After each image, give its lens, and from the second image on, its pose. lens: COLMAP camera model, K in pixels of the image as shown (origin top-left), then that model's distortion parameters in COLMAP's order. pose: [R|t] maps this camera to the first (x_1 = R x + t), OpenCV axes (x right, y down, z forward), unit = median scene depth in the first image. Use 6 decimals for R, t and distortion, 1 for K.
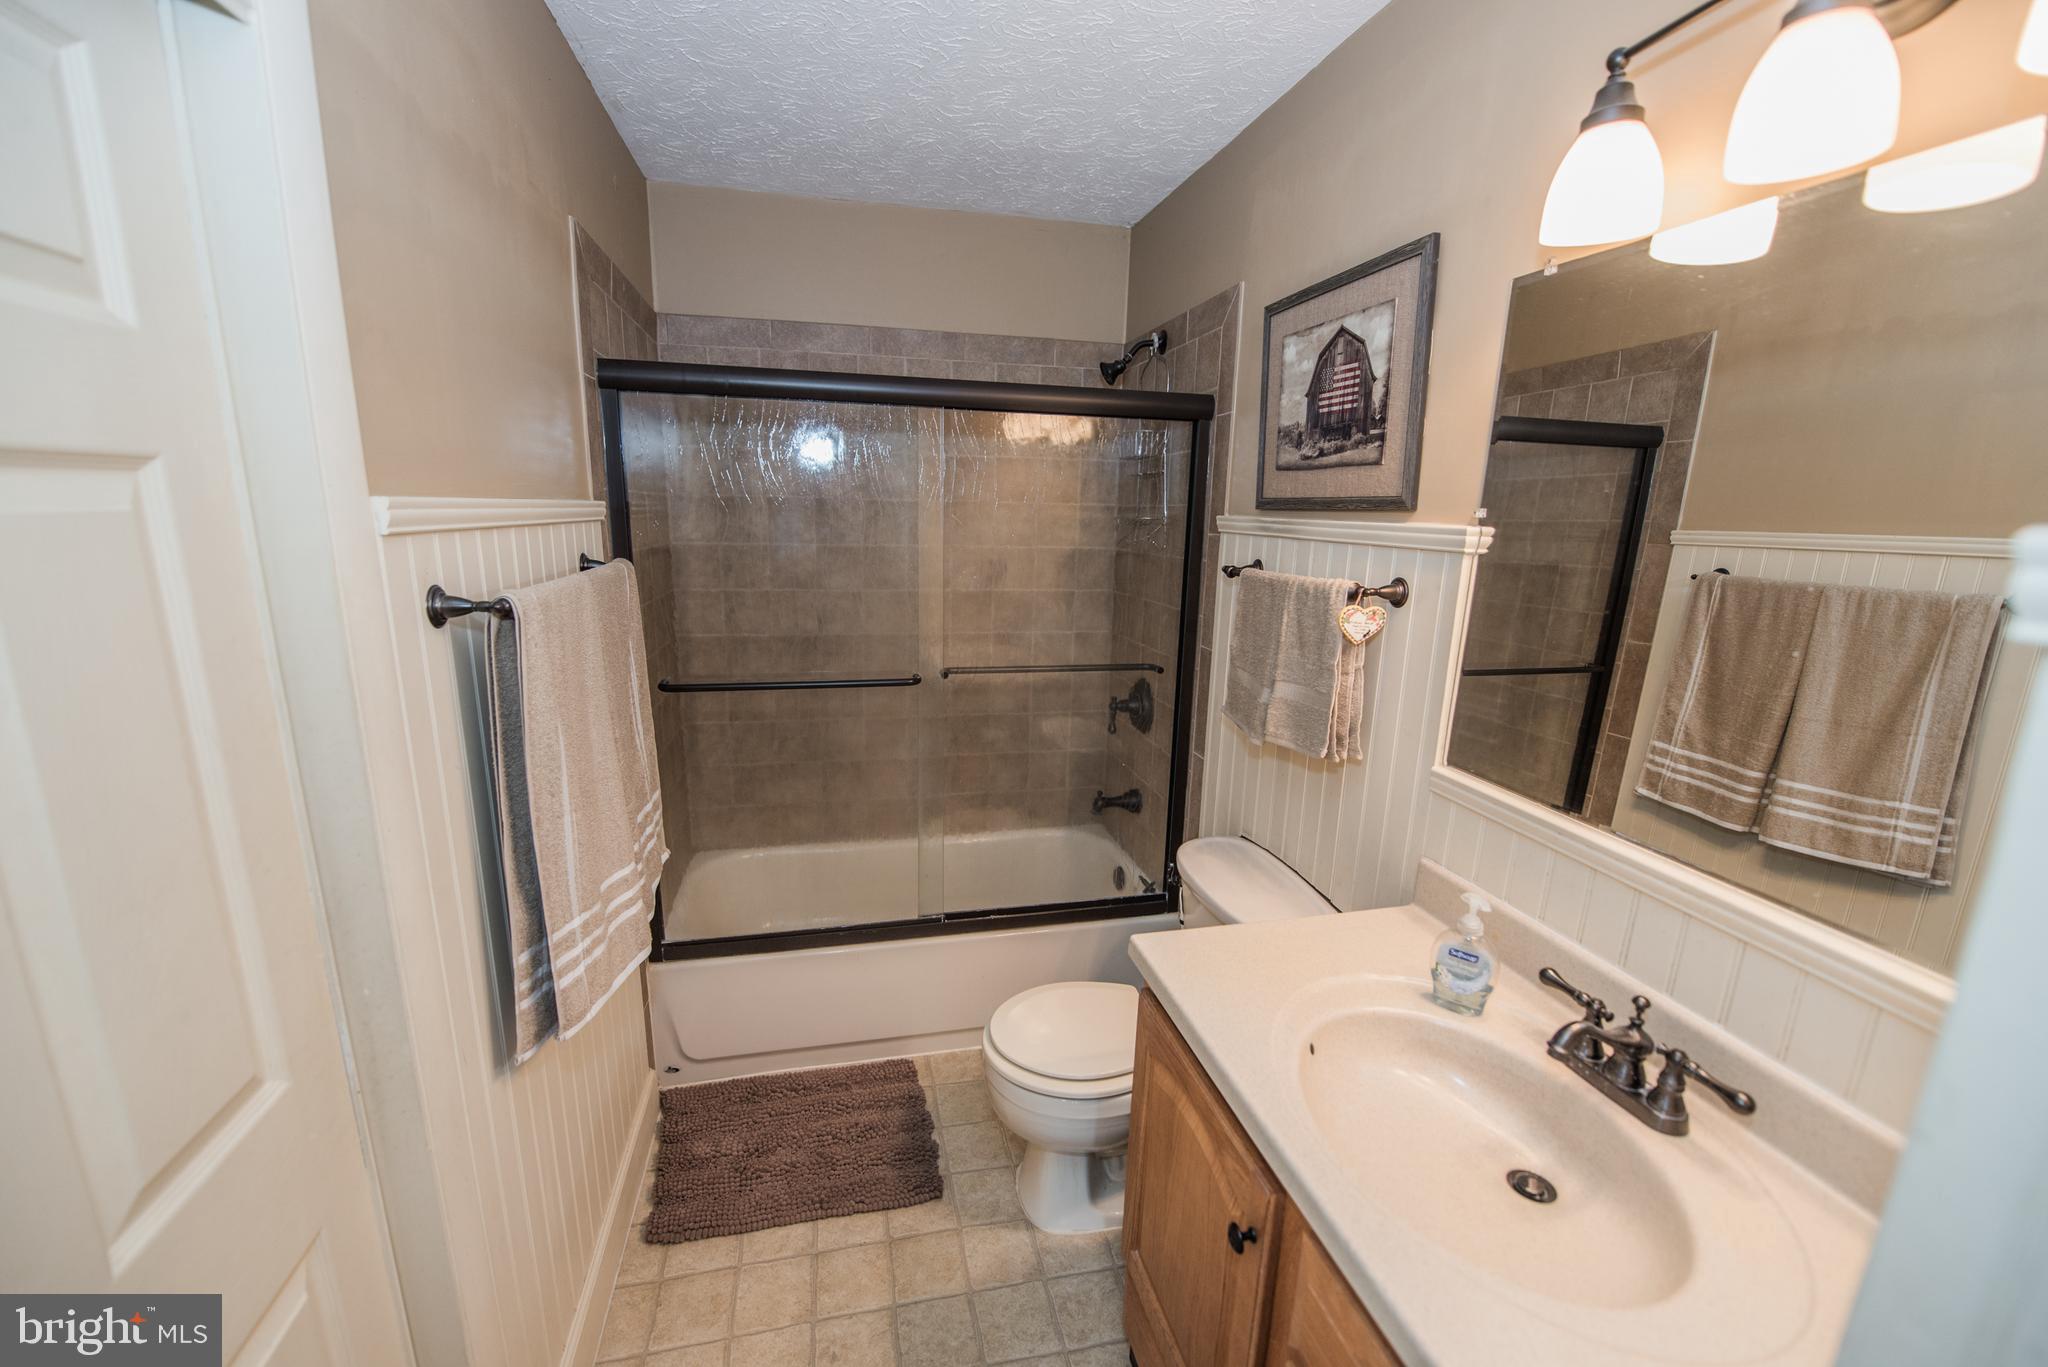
lens RADIAL K [[813.2, 0, 1019.5], [0, 813.2, 683.5], [0, 0, 1]] dist [-0.017578, -0.001830]
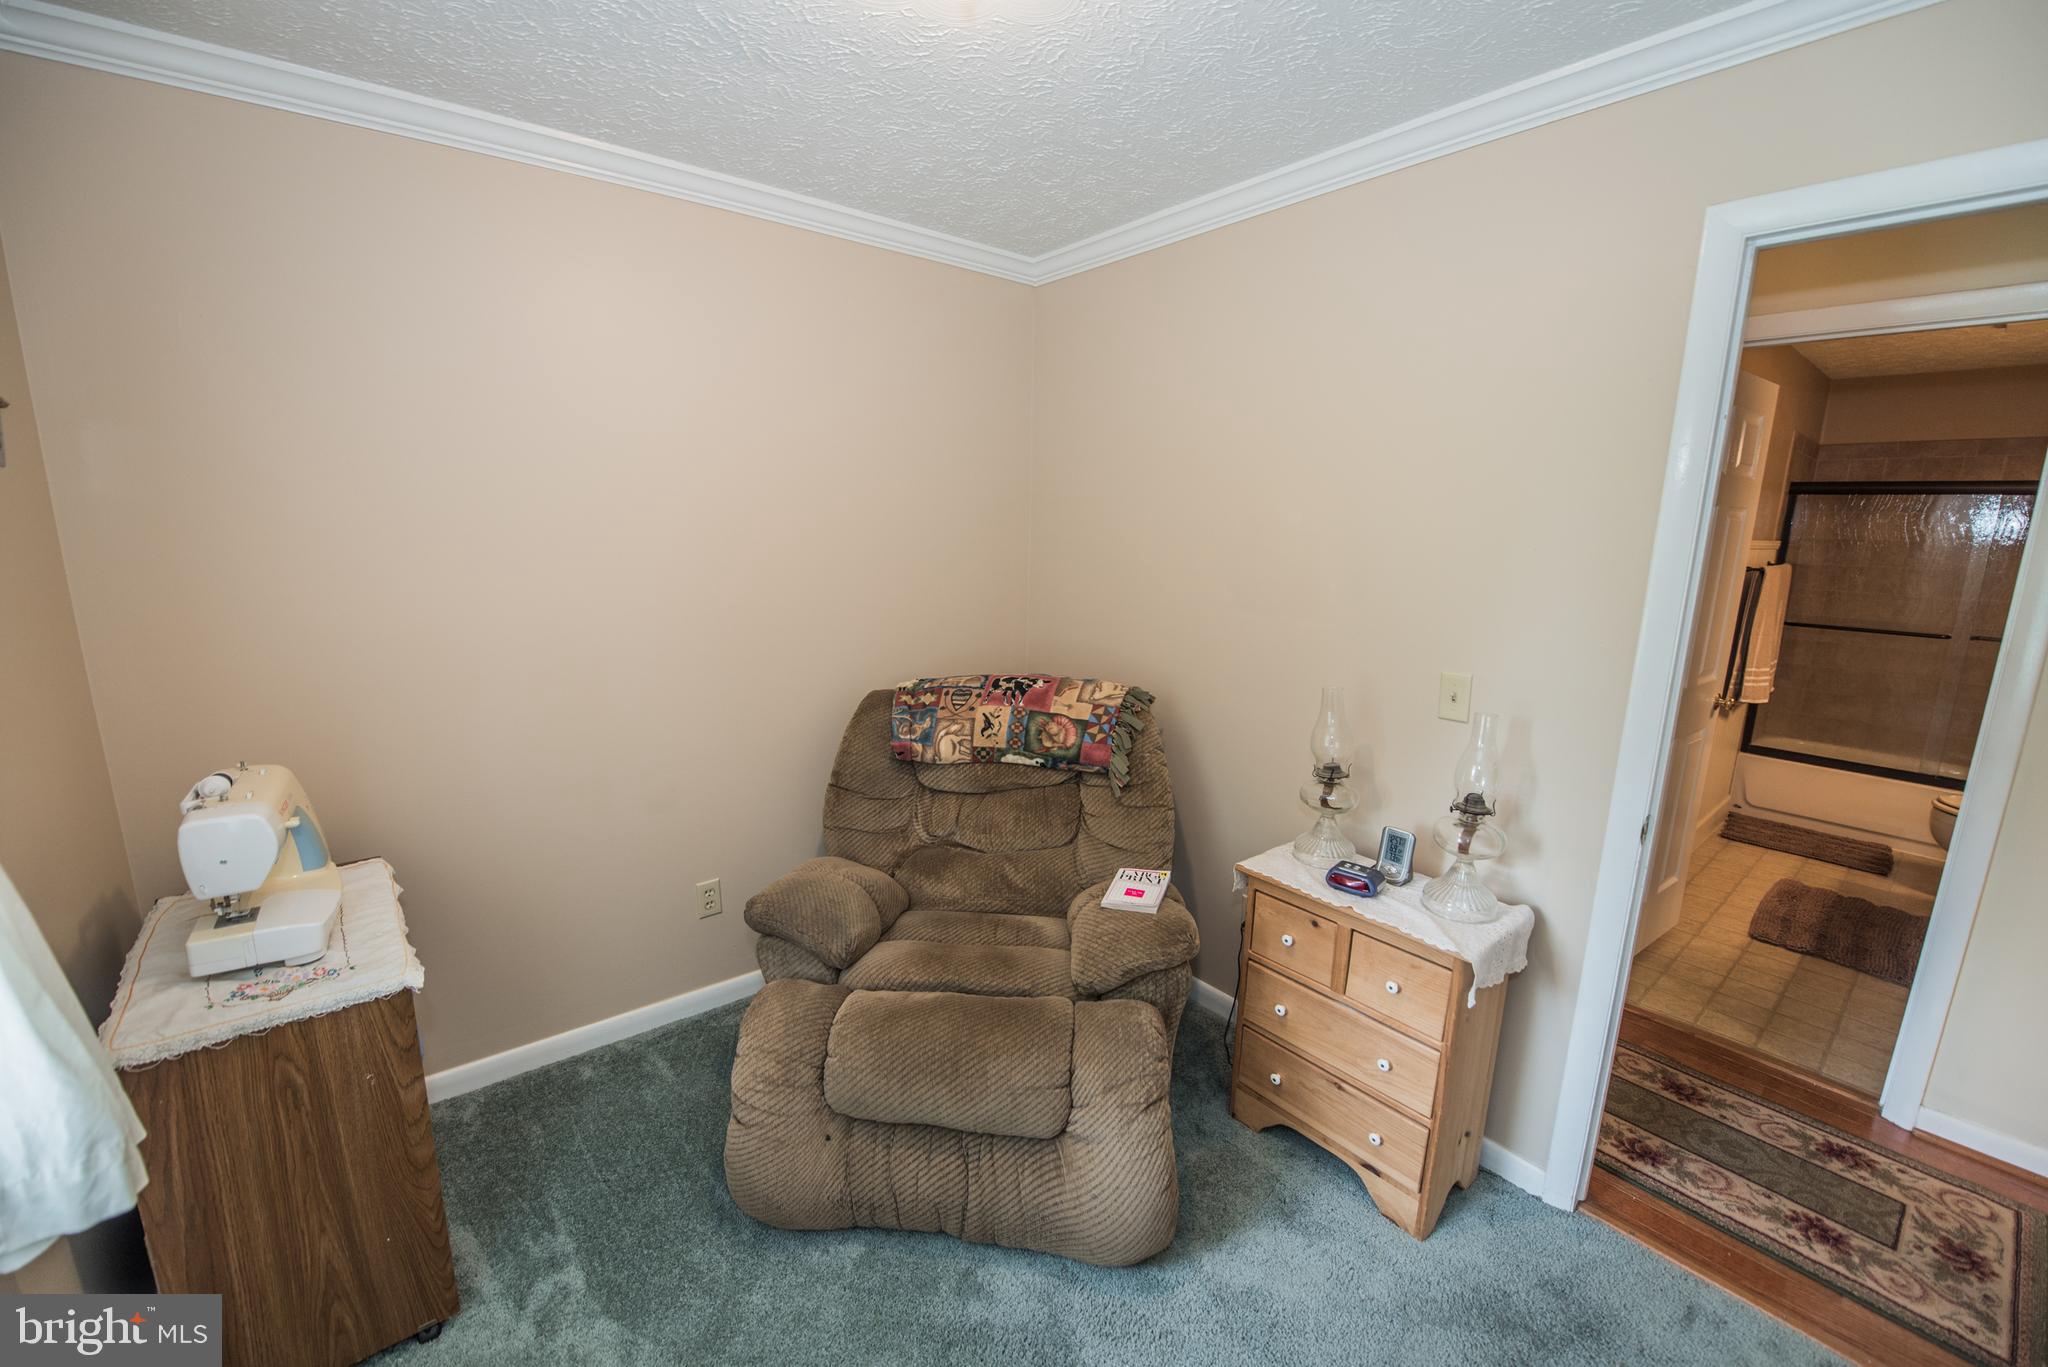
lens RADIAL K [[813.2, 0, 1019.5], [0, 813.2, 683.5], [0, 0, 1]] dist [-0.017578, -0.001830]
pose [[0.428381, 0.156649, -0.889916, 0.693602], [-0.194208, 0.977804, 0.078634, 0.440897], [0.882481, 0.139143, 0.449295, -1.969438]]
